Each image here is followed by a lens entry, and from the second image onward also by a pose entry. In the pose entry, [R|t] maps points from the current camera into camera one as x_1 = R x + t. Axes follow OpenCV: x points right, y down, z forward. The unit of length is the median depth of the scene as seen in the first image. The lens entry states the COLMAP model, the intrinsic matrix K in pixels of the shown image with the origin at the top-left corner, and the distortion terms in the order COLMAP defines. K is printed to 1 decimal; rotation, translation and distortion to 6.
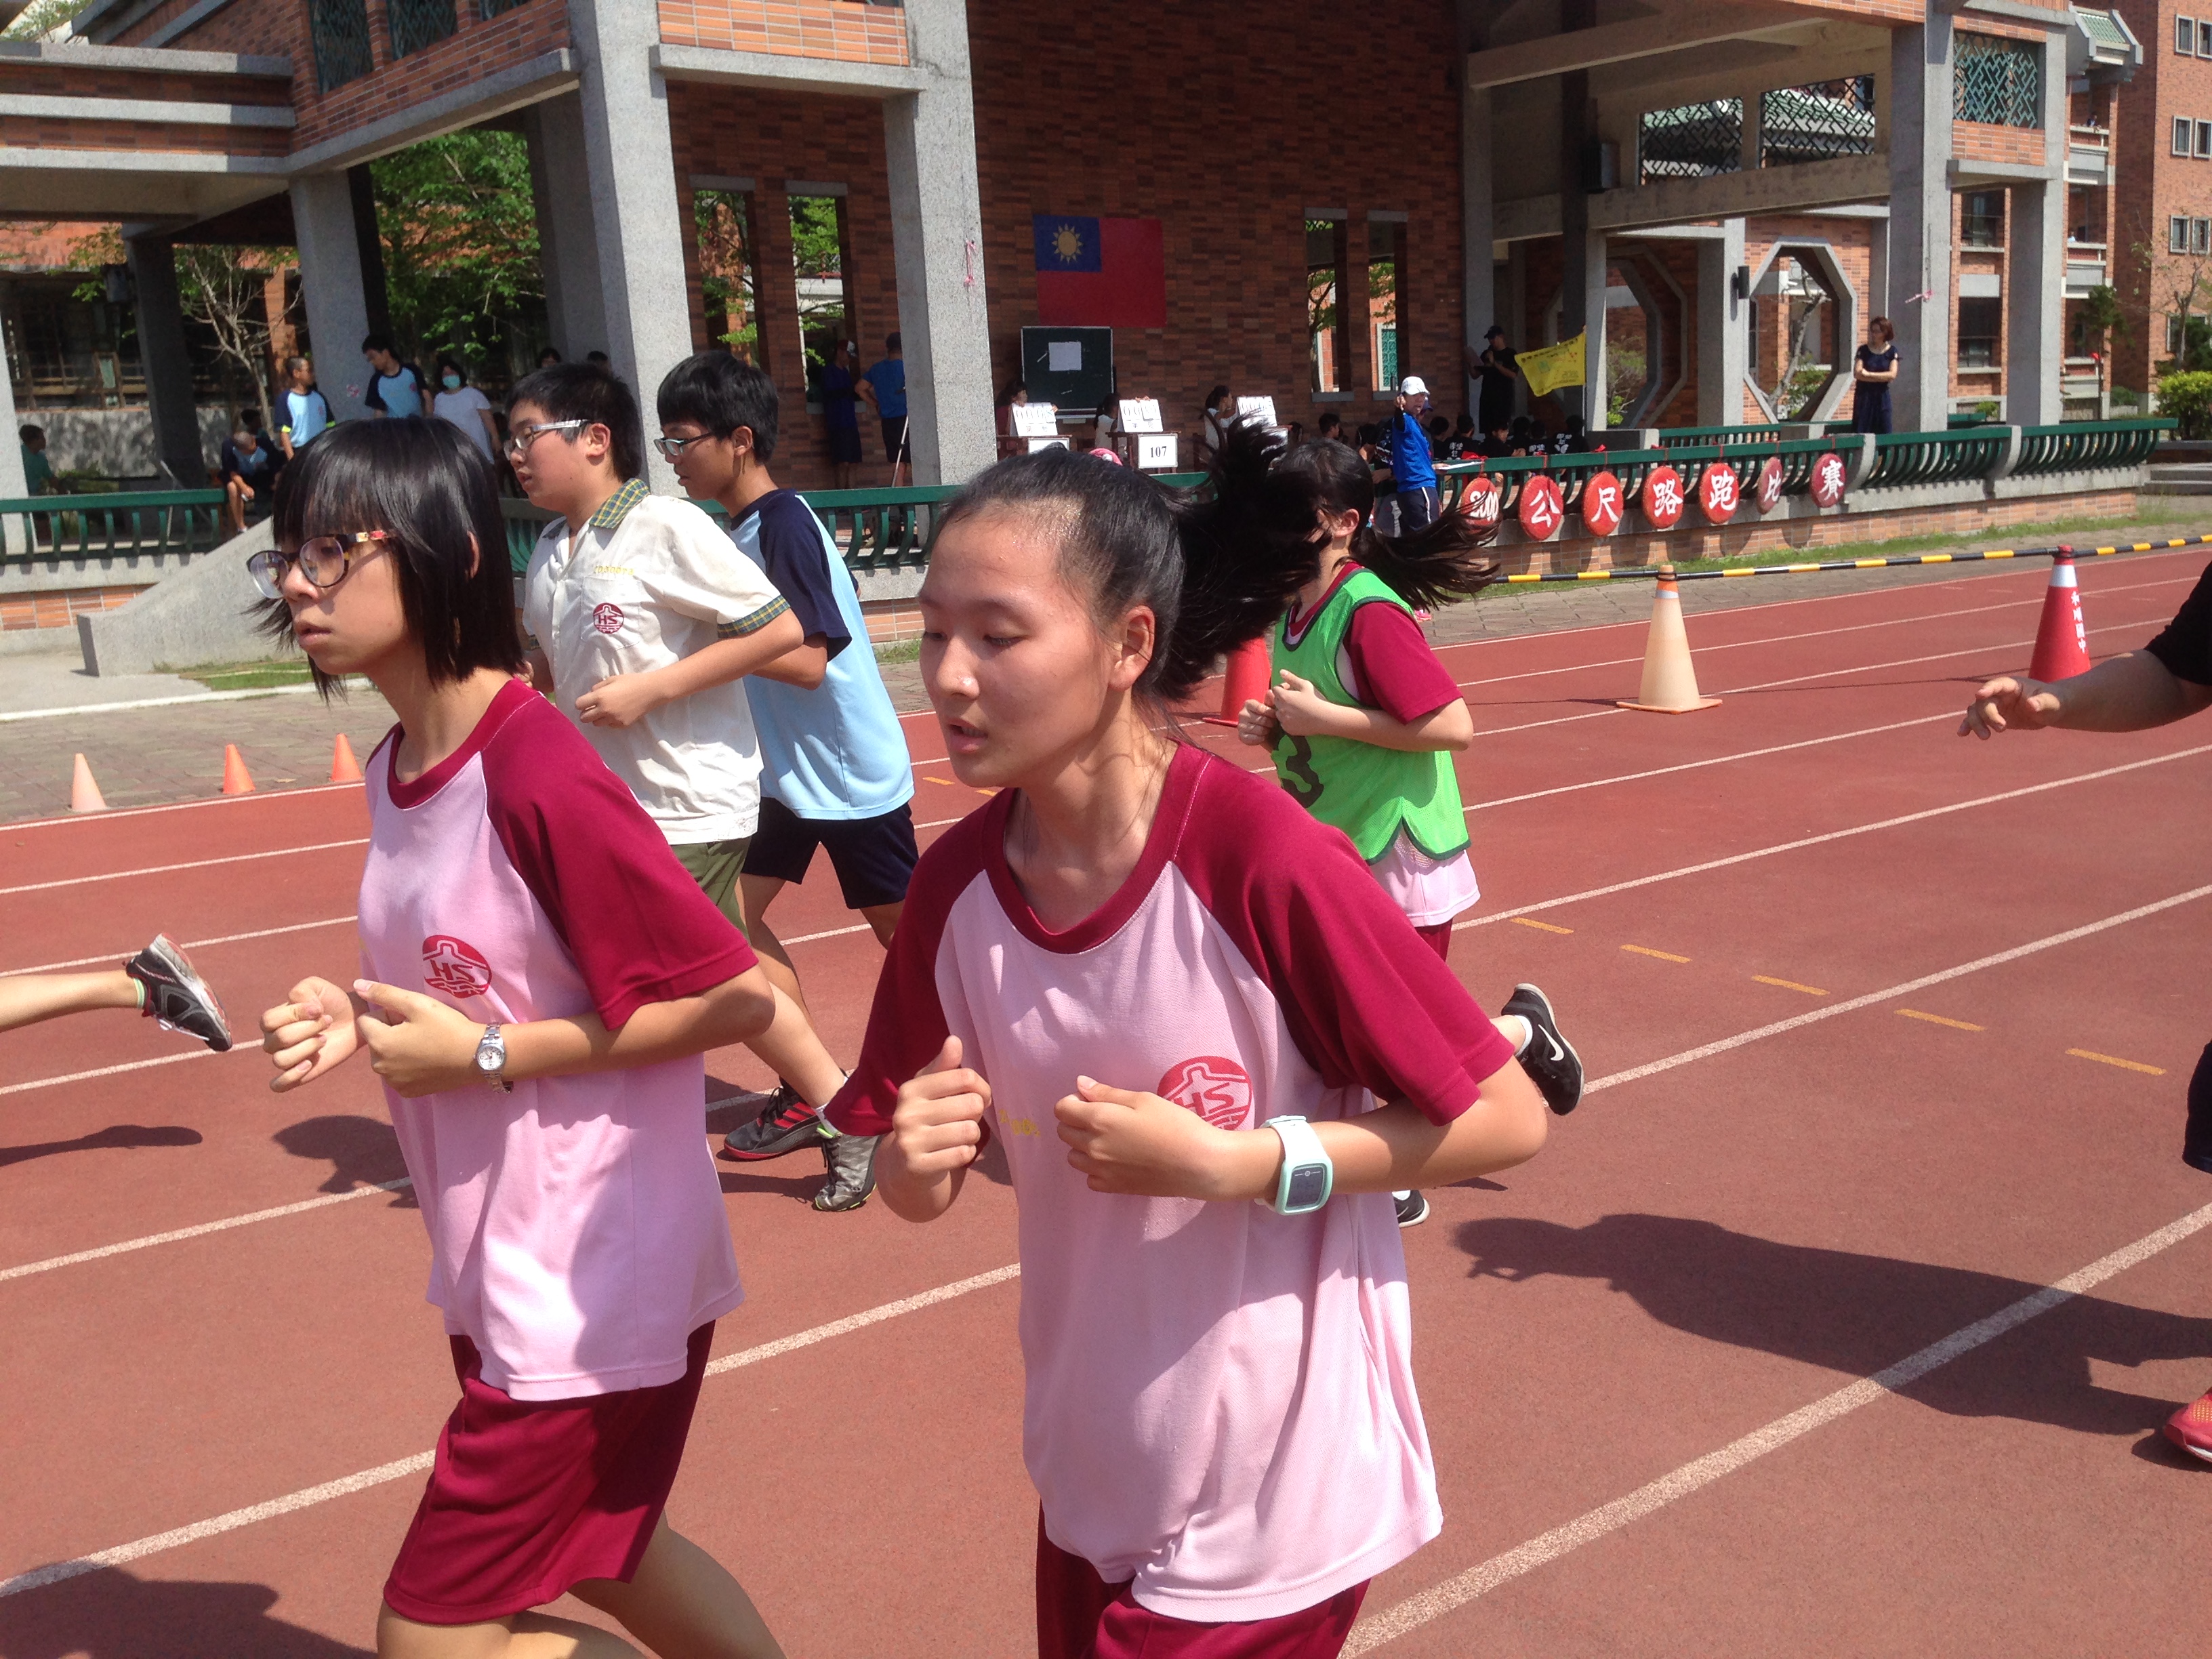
lens RADIAL K [[2056.0, 0, 1168.3], [0, 2056.0, 819.0], [0, 0, 1]] dist [0.060922, 0.000000]
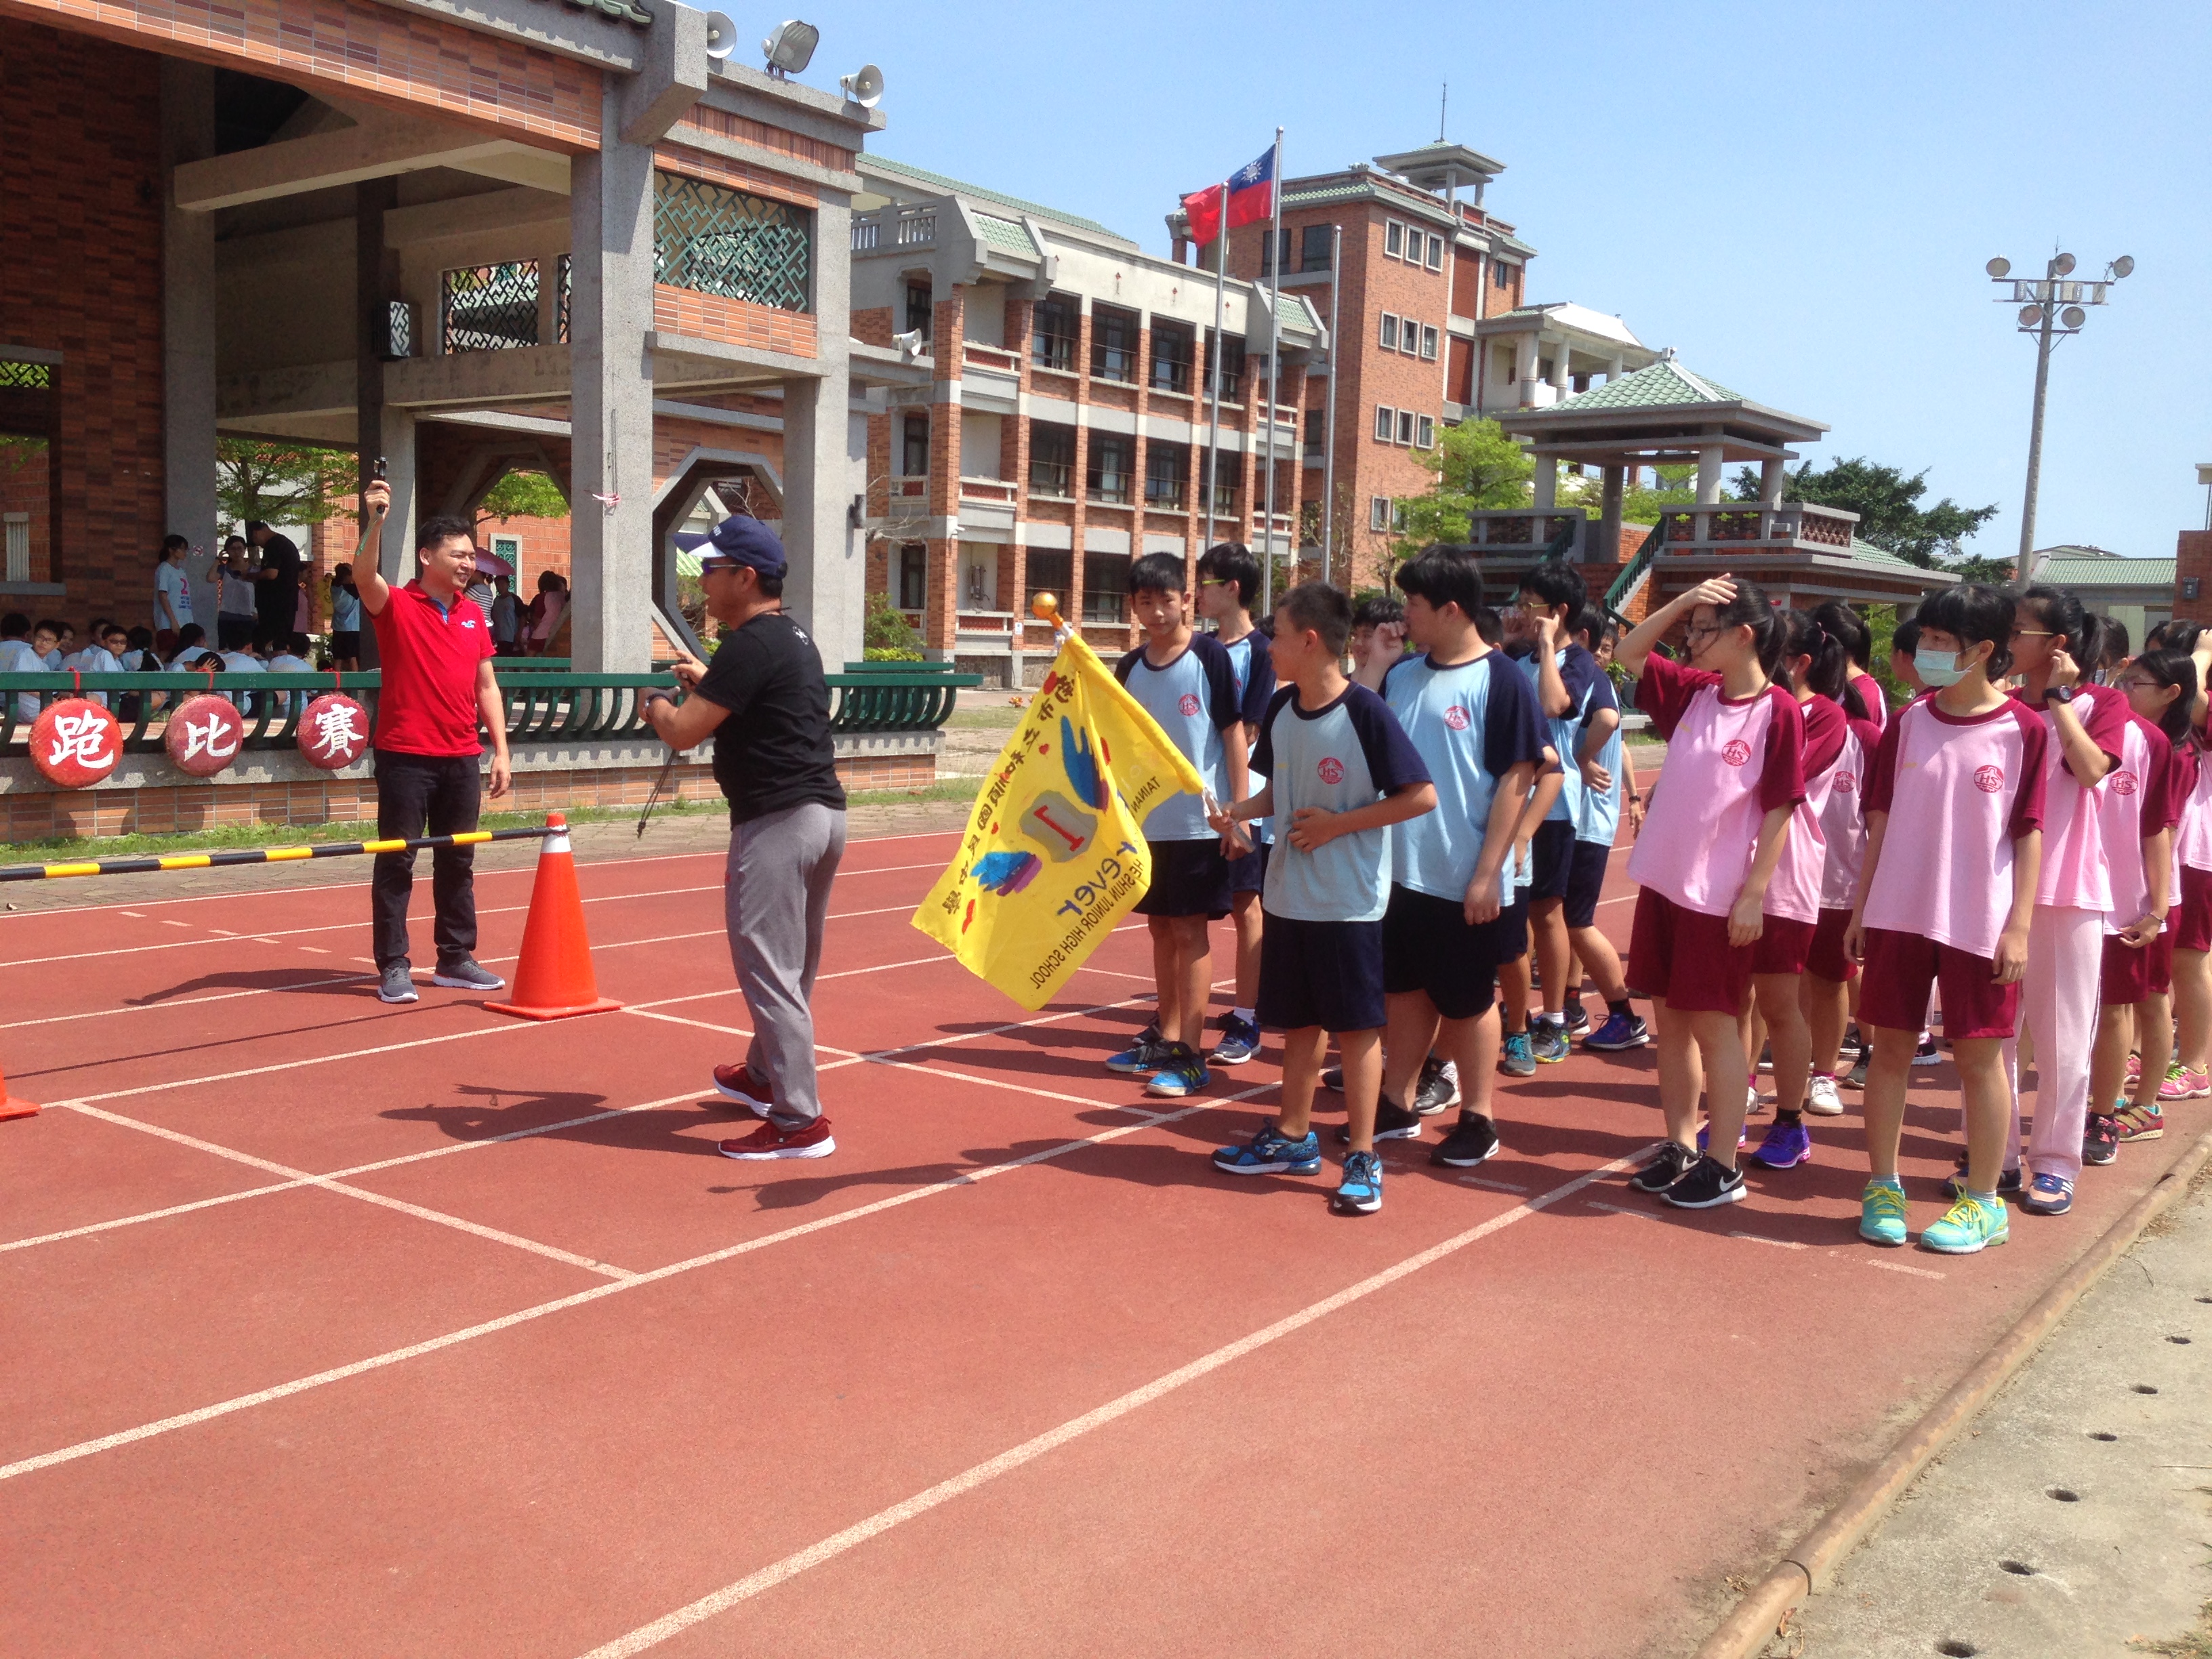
lens RADIAL K [[2056.0, 0, 1045.8], [0, 2056.0, 771.1], [0, 0, 1]] dist [0.060922, 0.000000]
pose [[0.974738, 0.040515, 0.219647, 0.310975], [-0.010582, 0.990683, -0.135776, -0.047741], [-0.223101, 0.130022, 0.966085, 0.227542]]
